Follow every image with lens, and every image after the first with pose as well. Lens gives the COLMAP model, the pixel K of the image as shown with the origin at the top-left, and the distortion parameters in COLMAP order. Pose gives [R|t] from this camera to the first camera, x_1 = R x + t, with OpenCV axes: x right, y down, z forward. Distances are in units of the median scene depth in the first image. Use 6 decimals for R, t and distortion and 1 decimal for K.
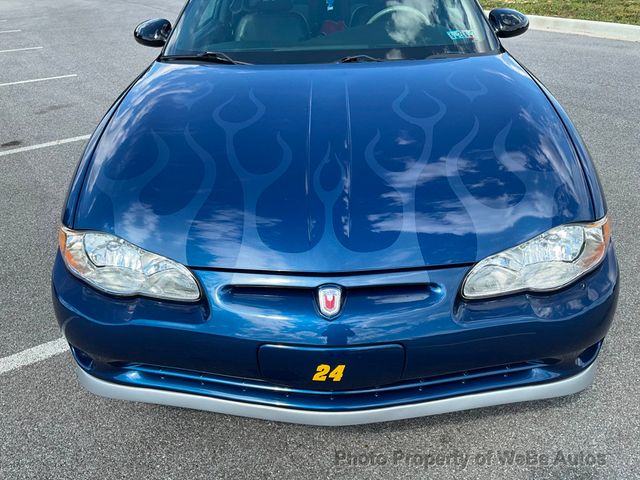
lens RADIAL K [[545.8, 0, 323.2], [0, 545.8, 240.8], [0, 0, 1]] dist [0.033589, -0.056090]
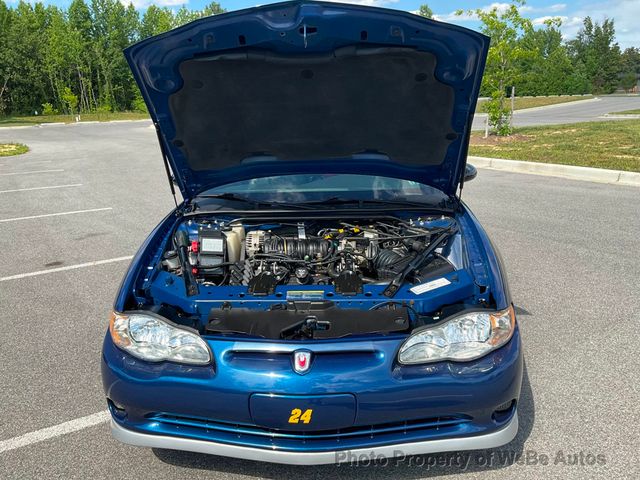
lens RADIAL K [[545.8, 0, 316.5], [0, 545.8, 236.0], [0, 0, 1]] dist [0.033589, -0.056090]
pose [[0.999327, 0.009894, -0.035319, 0.078423], [-0.018232, 0.969539, -0.244256, 0.115804], [0.031827, 0.244736, 0.969067, -0.361267]]
